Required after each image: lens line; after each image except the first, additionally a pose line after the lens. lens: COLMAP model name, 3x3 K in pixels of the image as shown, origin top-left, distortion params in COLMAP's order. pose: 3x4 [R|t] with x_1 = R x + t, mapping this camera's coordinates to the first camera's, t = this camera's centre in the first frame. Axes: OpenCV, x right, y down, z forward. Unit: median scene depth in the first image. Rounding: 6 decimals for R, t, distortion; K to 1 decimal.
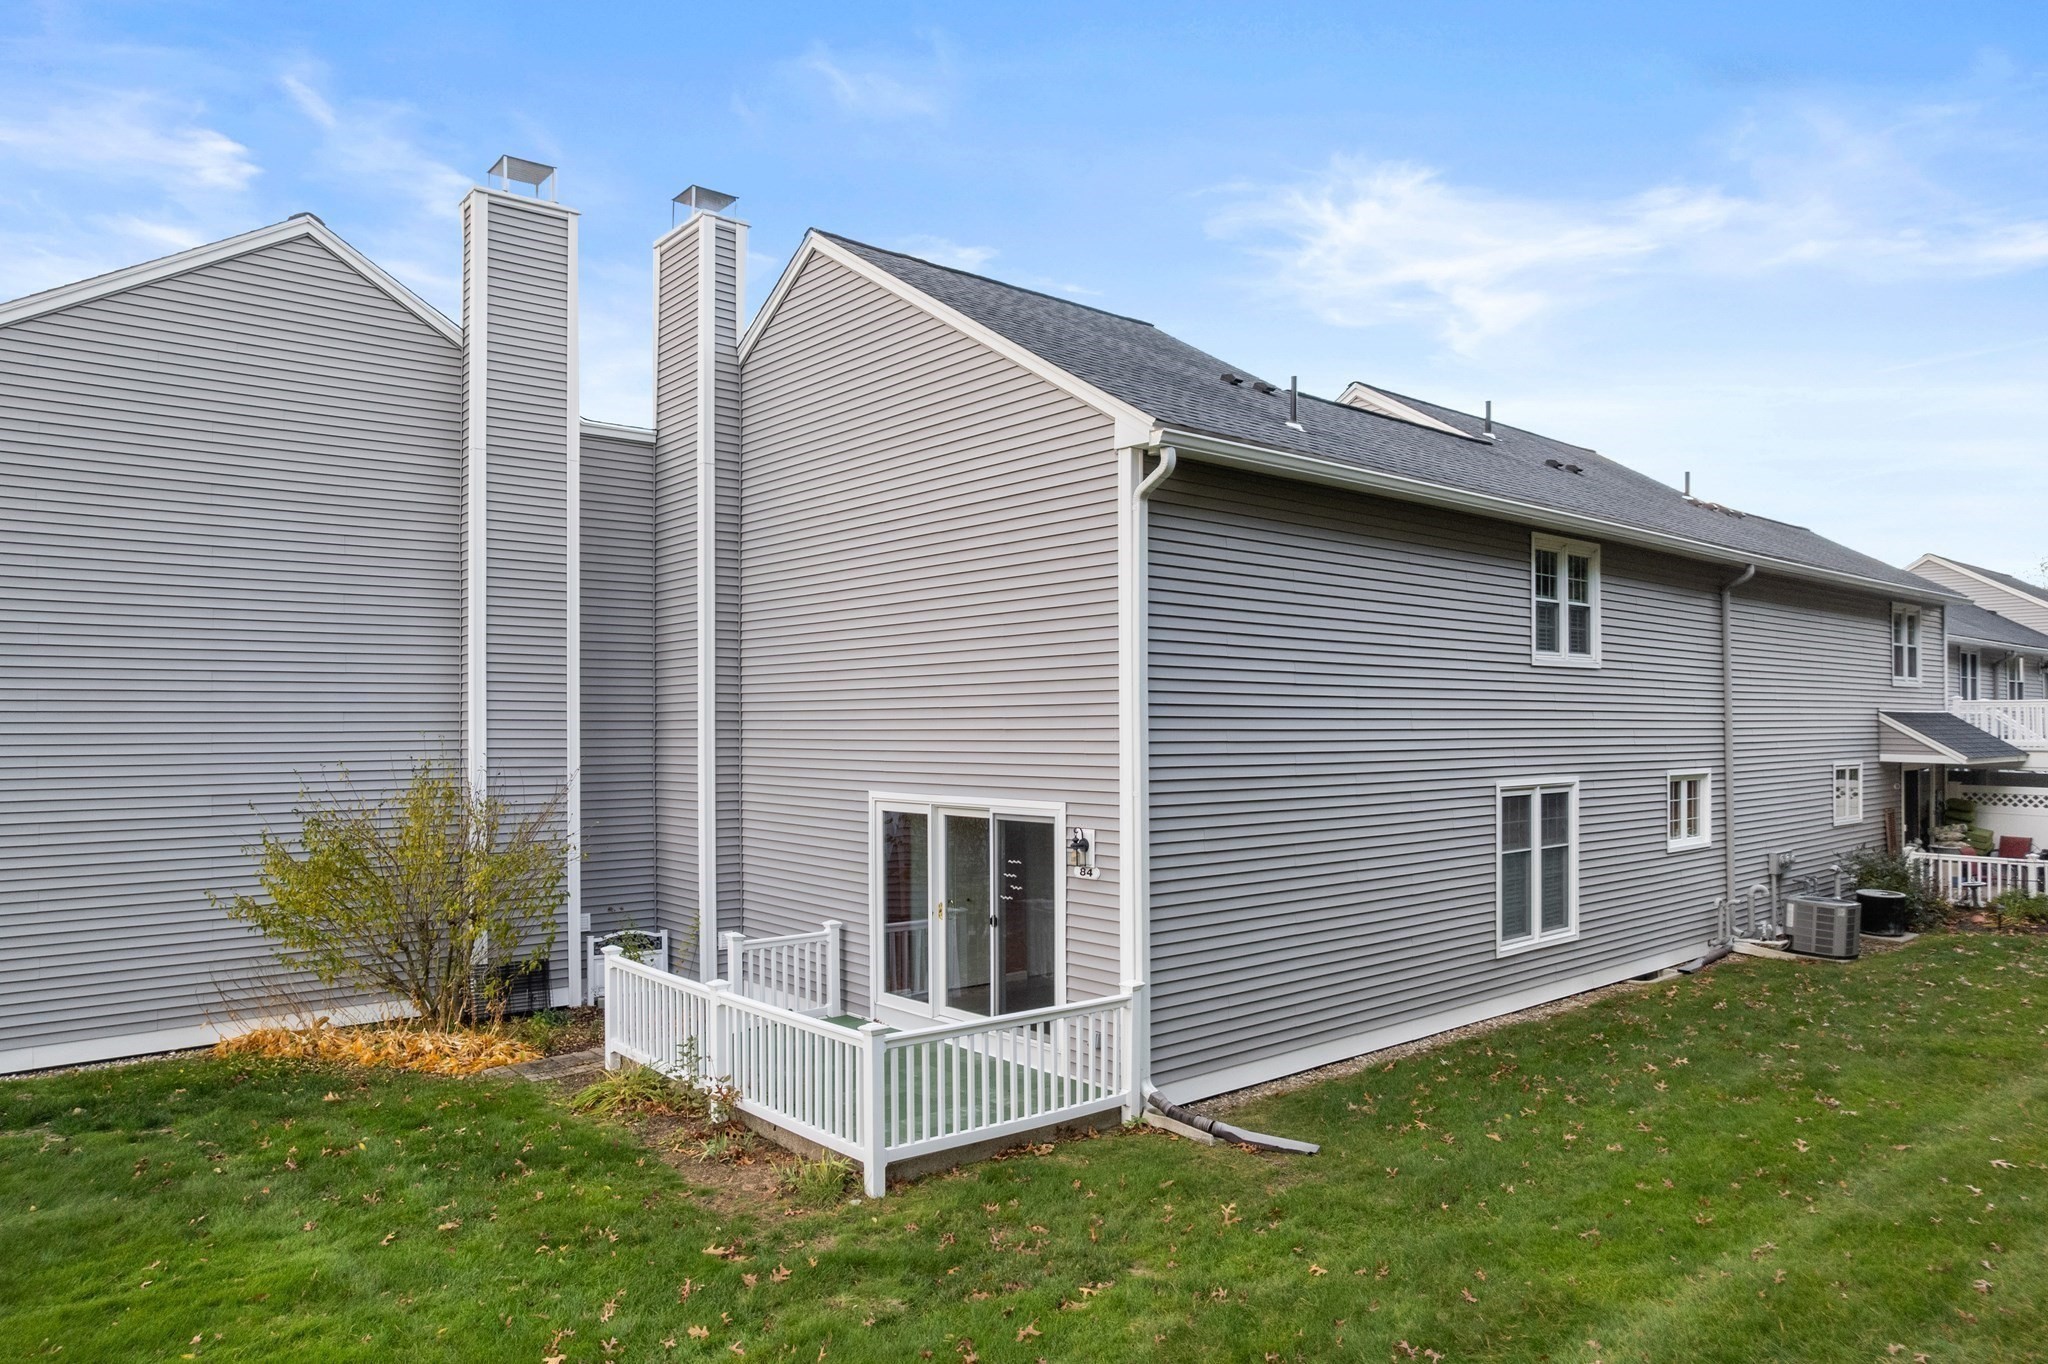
lens RADIAL K [[1293.5, 0, 1017.5], [0, 1293.5, 721.2], [0, 0, 1]] dist [-0.015578, 0.004207]
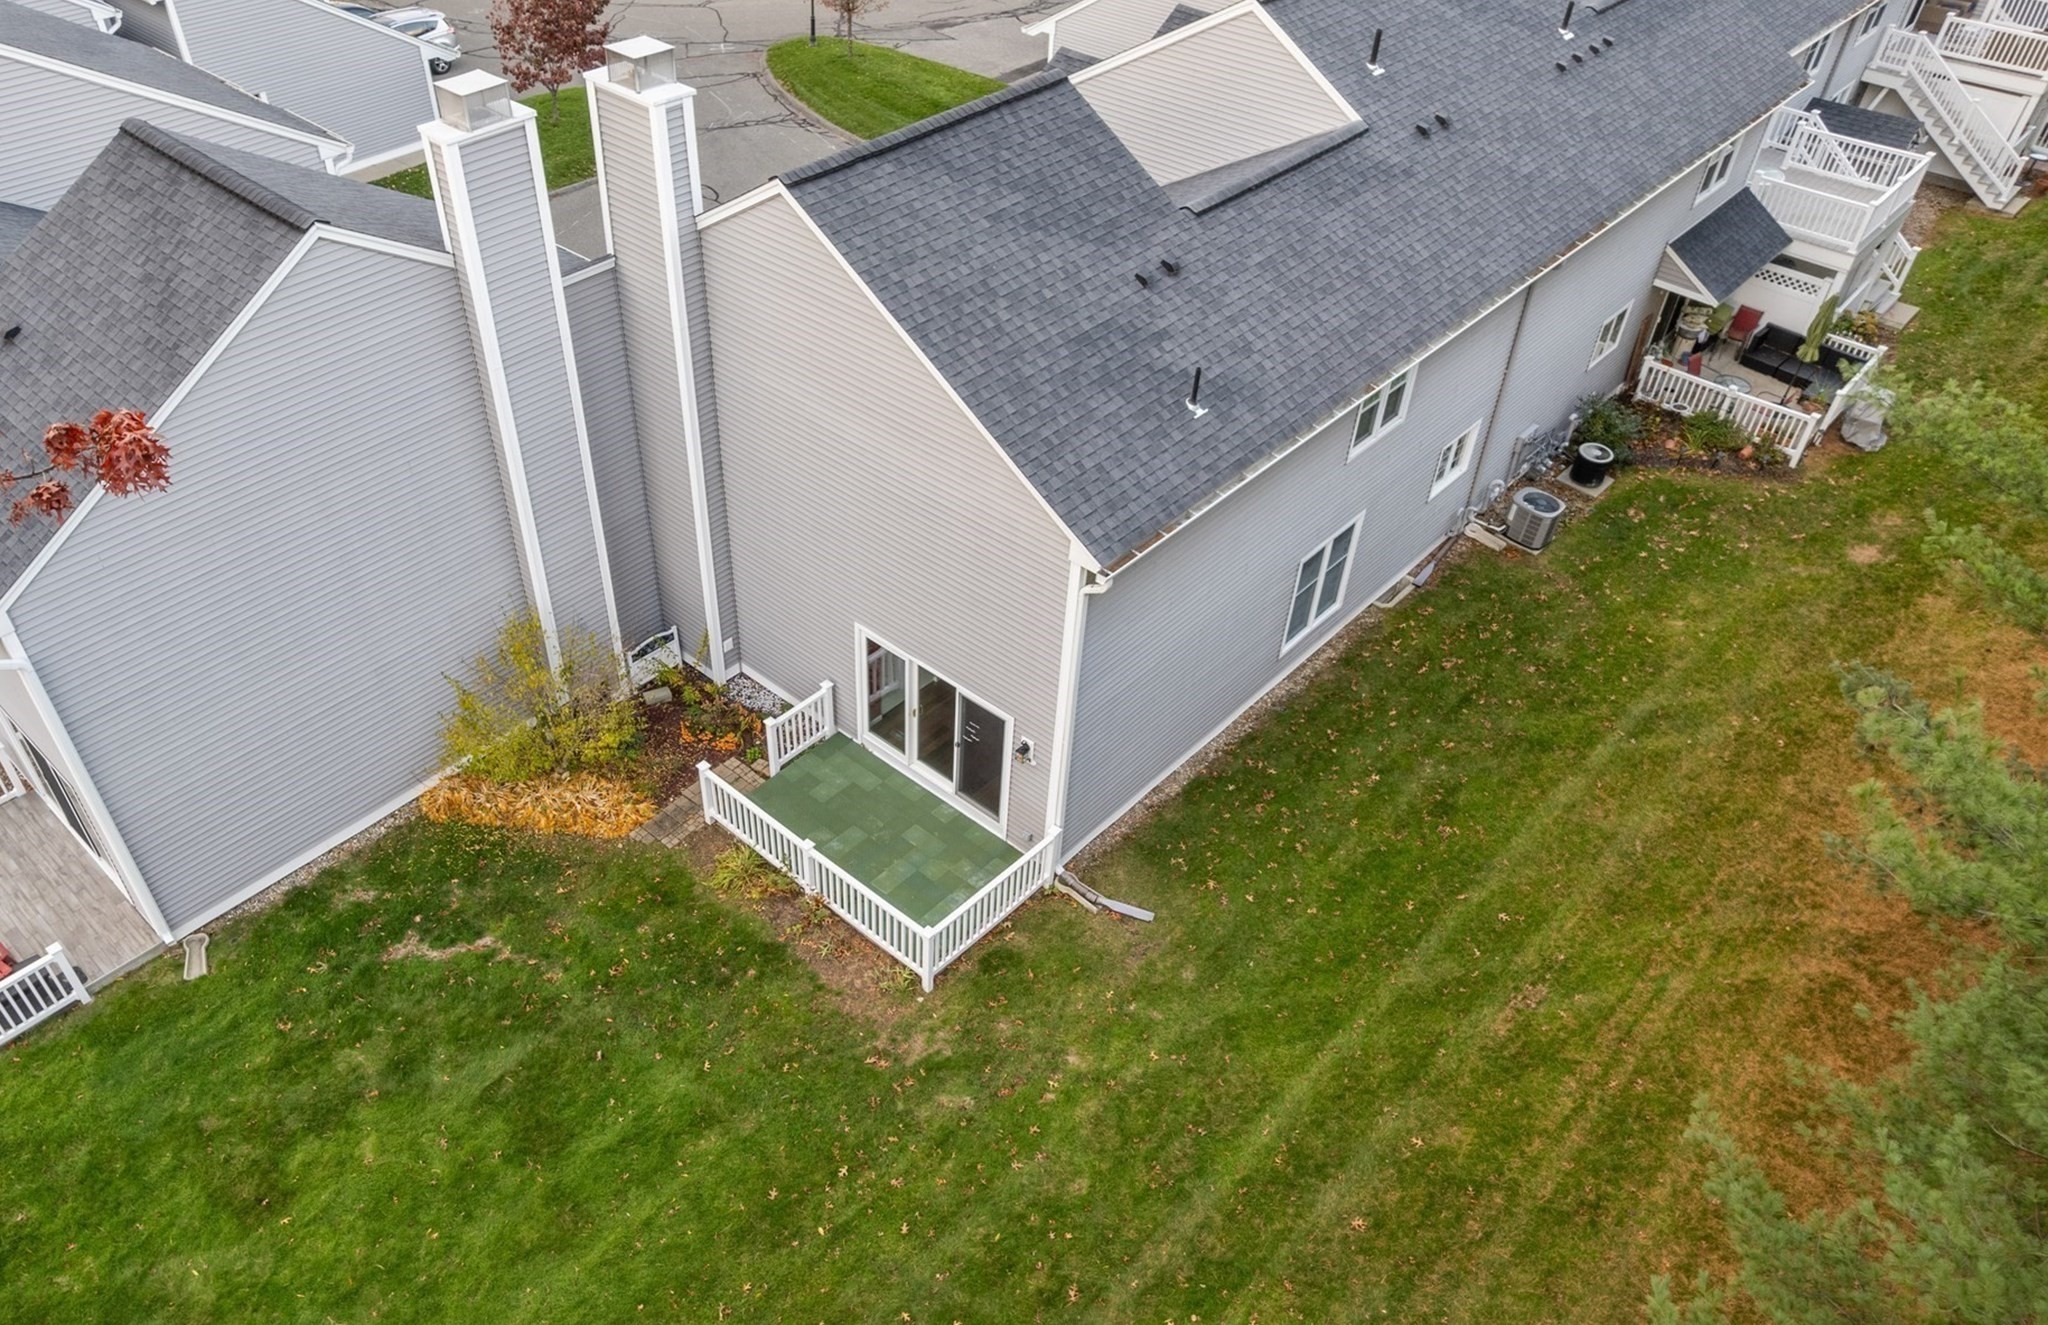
lens RADIAL K [[1502.5, 0, 904.1], [0, 1502.5, 666.0], [0, 0, 1]] dist [-0.042065, 0.002745]
pose [[0.994838, -0.066090, 0.077002, -0.209424], [-0.000846, 0.753395, 0.657567, -1.073188], [-0.101472, -0.654238, 0.749451, -0.261435]]
